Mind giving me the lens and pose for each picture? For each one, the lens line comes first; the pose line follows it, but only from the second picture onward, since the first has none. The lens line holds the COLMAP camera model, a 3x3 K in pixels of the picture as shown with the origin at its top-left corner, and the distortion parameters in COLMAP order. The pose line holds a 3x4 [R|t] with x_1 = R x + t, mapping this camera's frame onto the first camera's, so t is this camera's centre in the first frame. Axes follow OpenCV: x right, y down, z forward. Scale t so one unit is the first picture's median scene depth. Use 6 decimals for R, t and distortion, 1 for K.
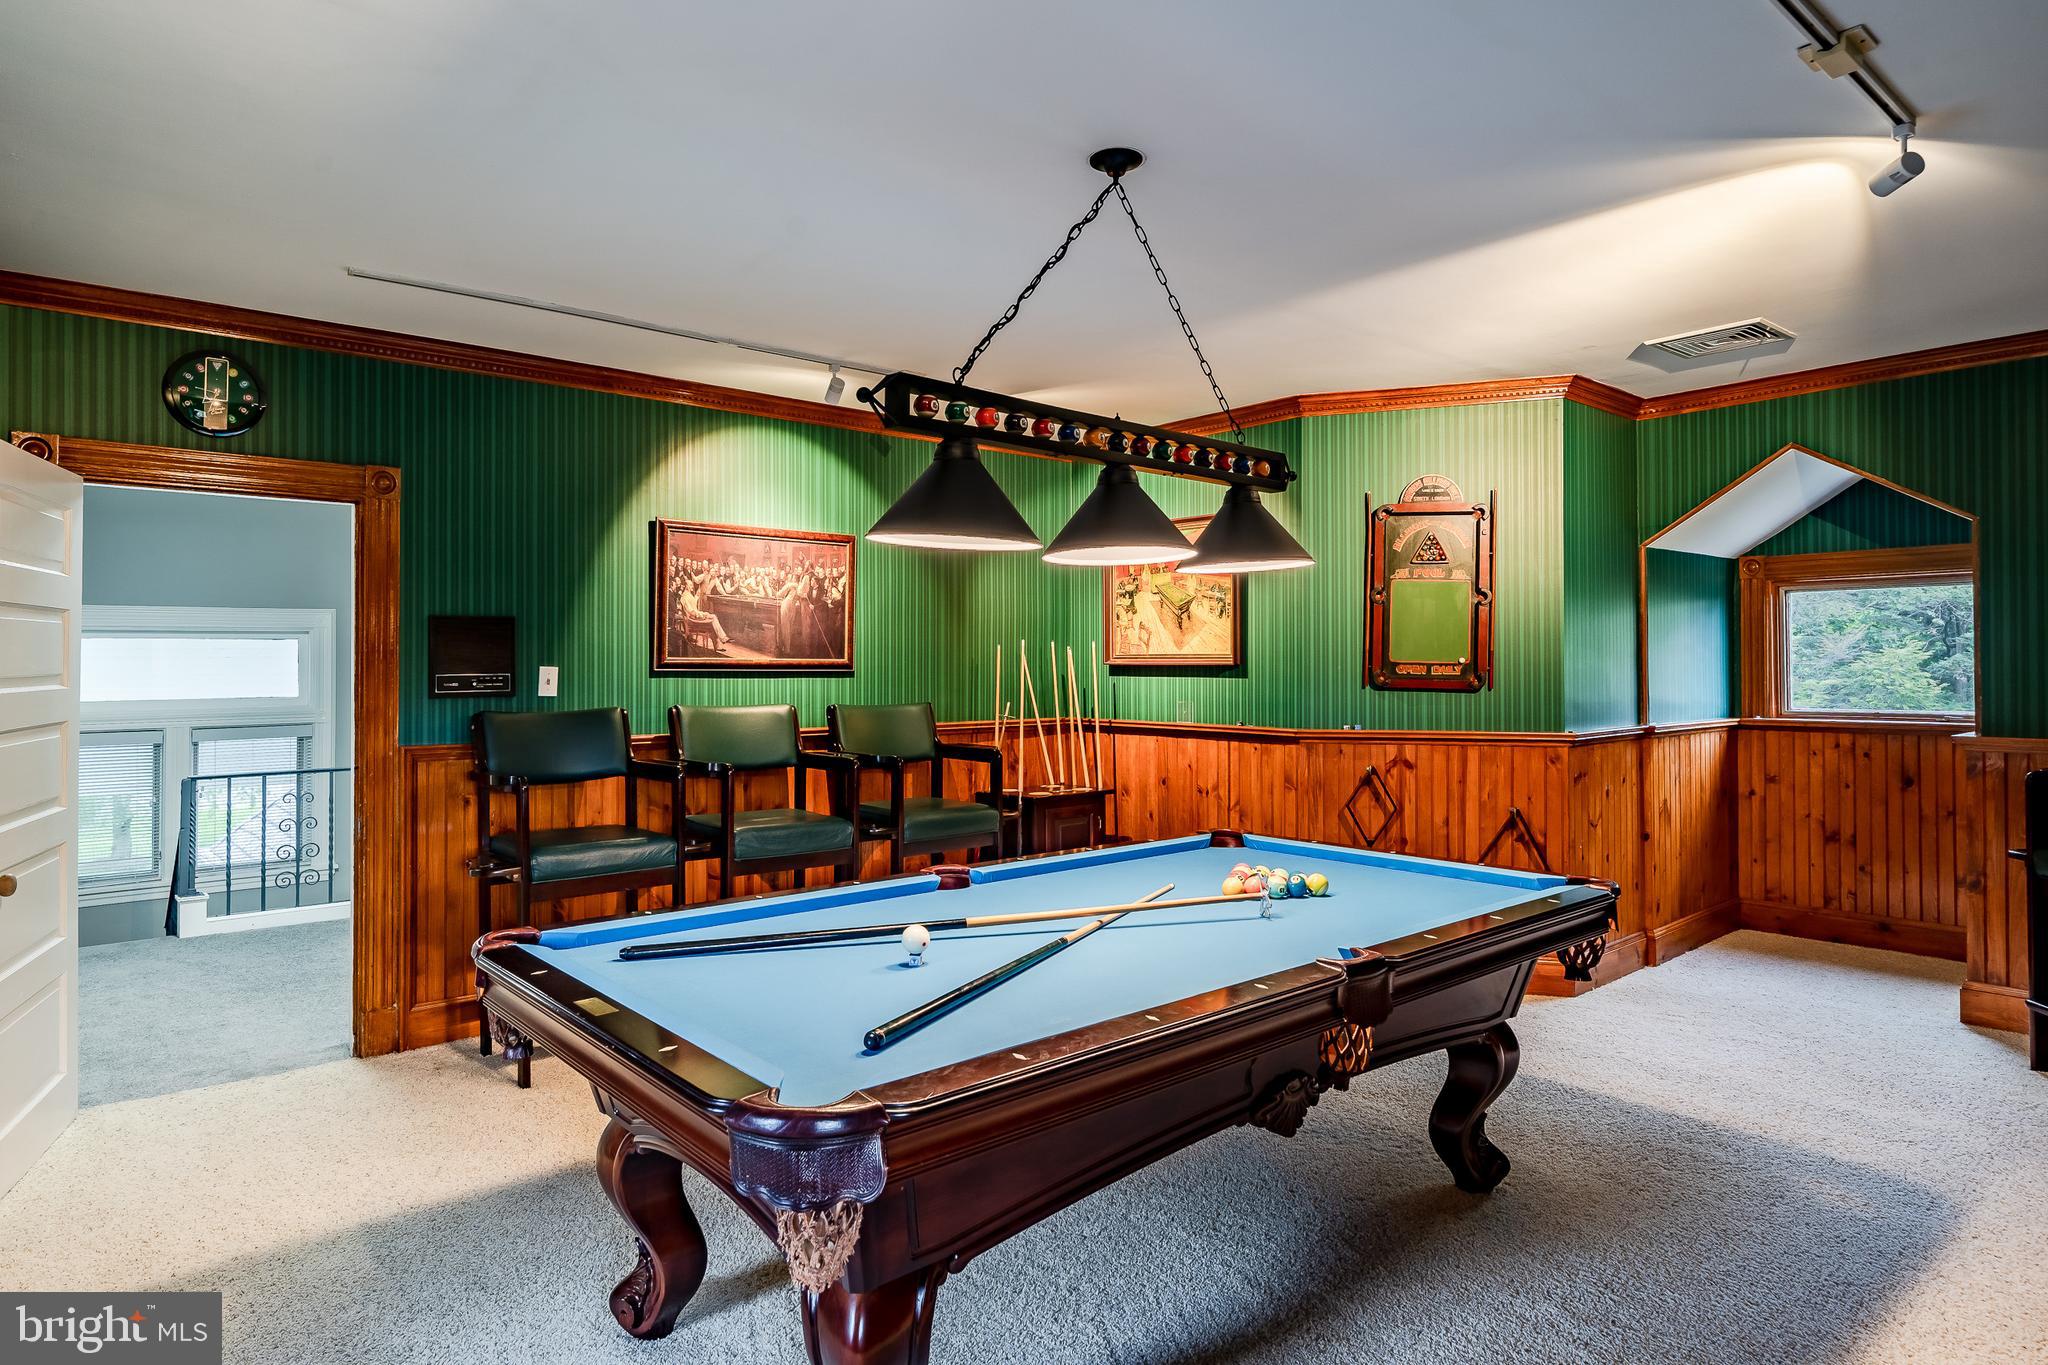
lens RADIAL K [[1168.2, 0, 1015.5], [0, 1168.2, 667.6], [0, 0, 1]] dist [0.014800, -0.001593]
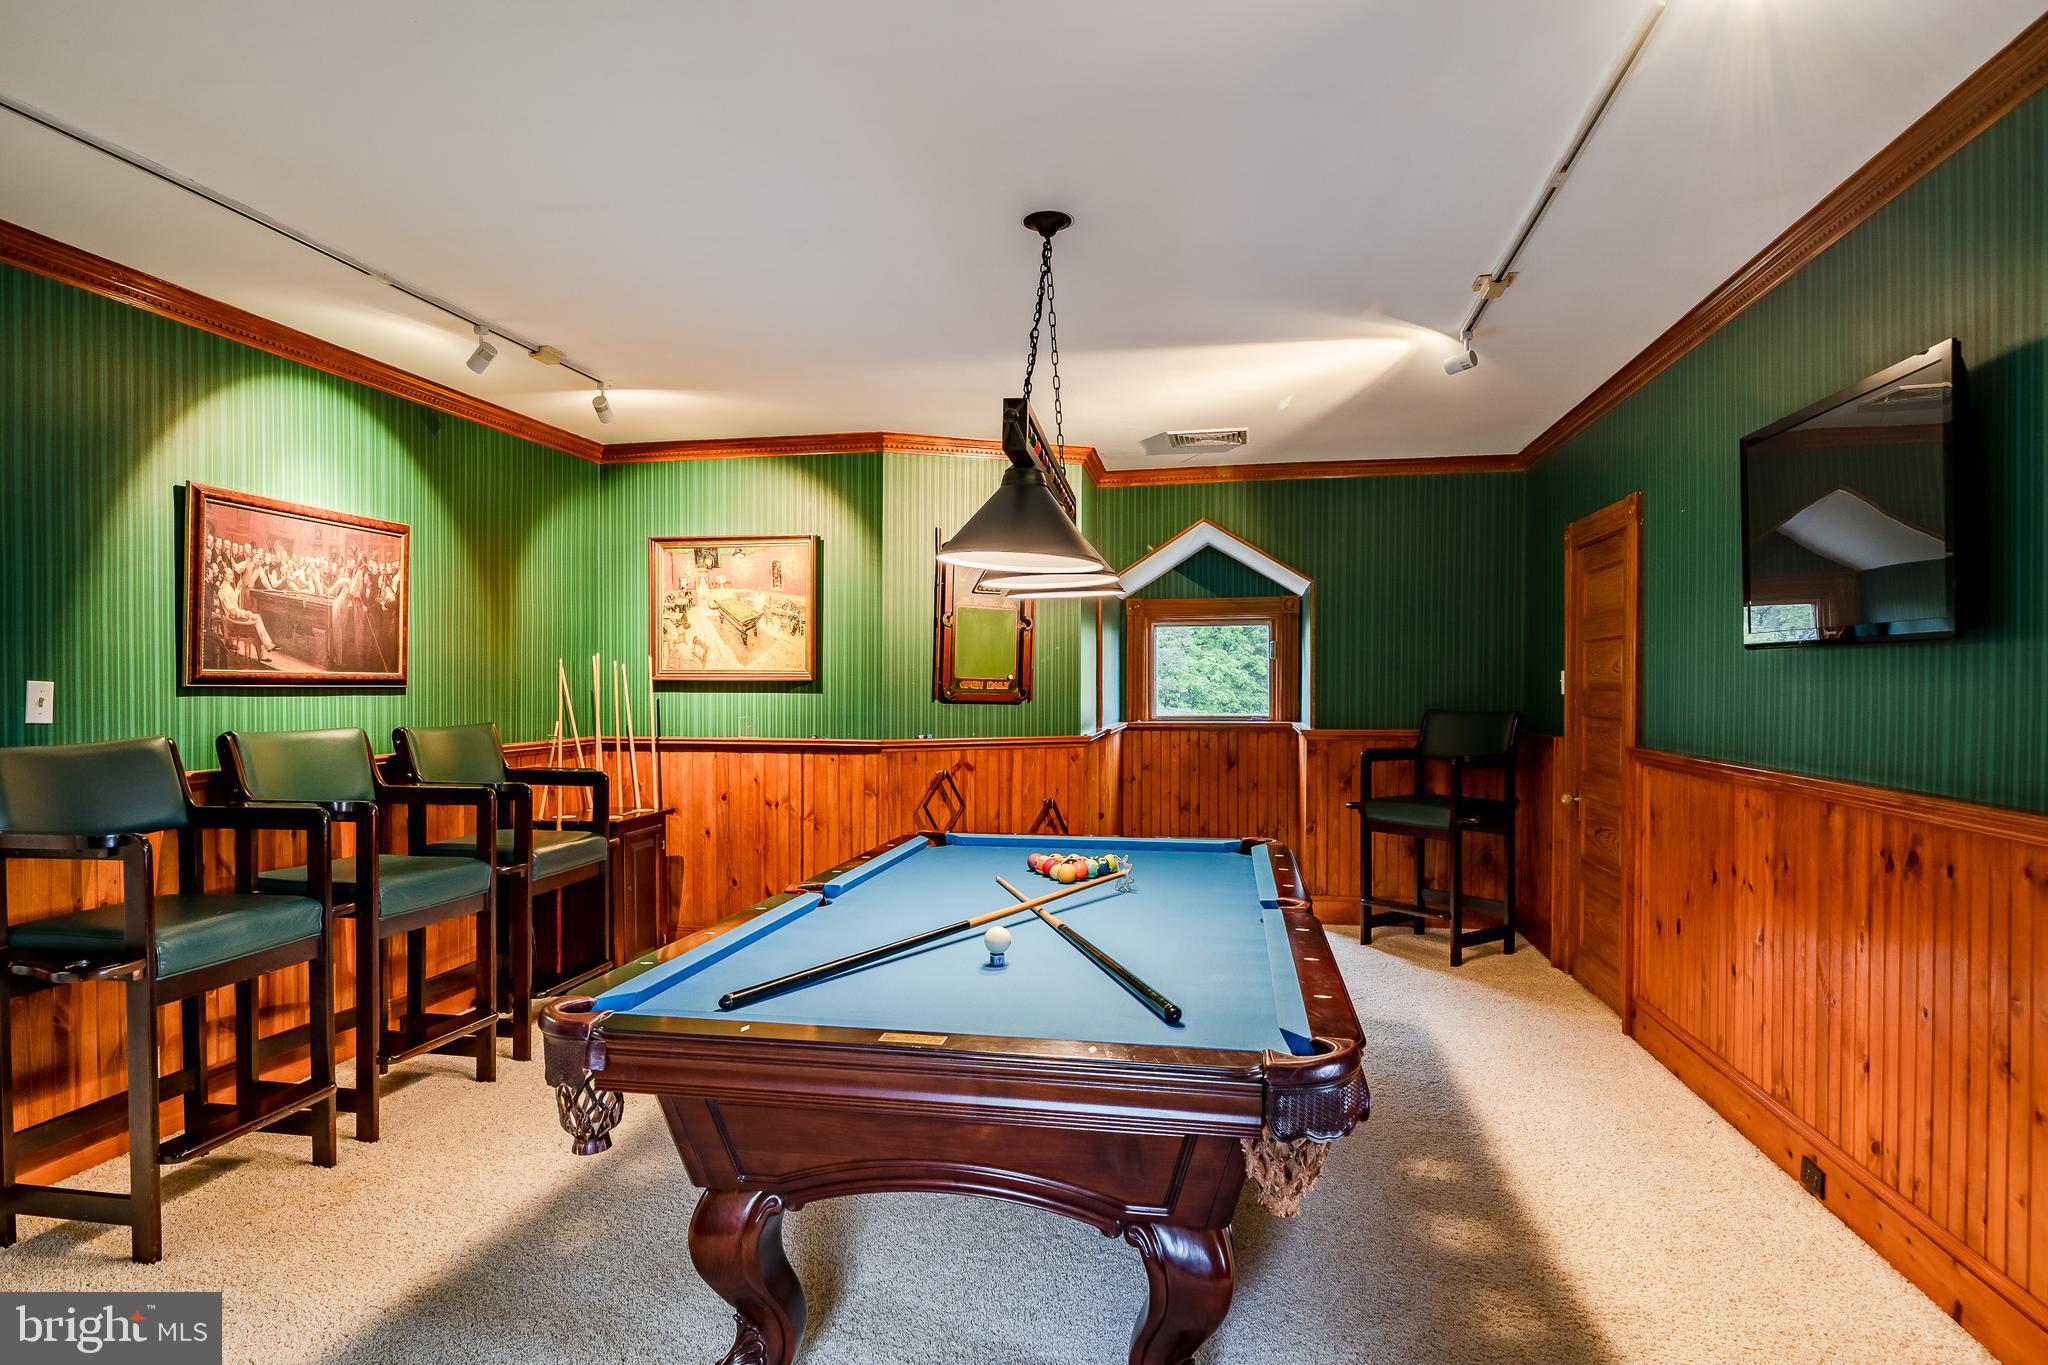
lens RADIAL K [[1168.2, 0, 983.5], [0, 1168.2, 699.9], [0, 0, 1]] dist [0.014800, -0.001593]
pose [[0.783661, -0.008720, 0.621127, -0.347833], [0.000795, 0.999915, 0.013035, 0.001517], [-0.621188, -0.009721, 0.783601, 0.085915]]
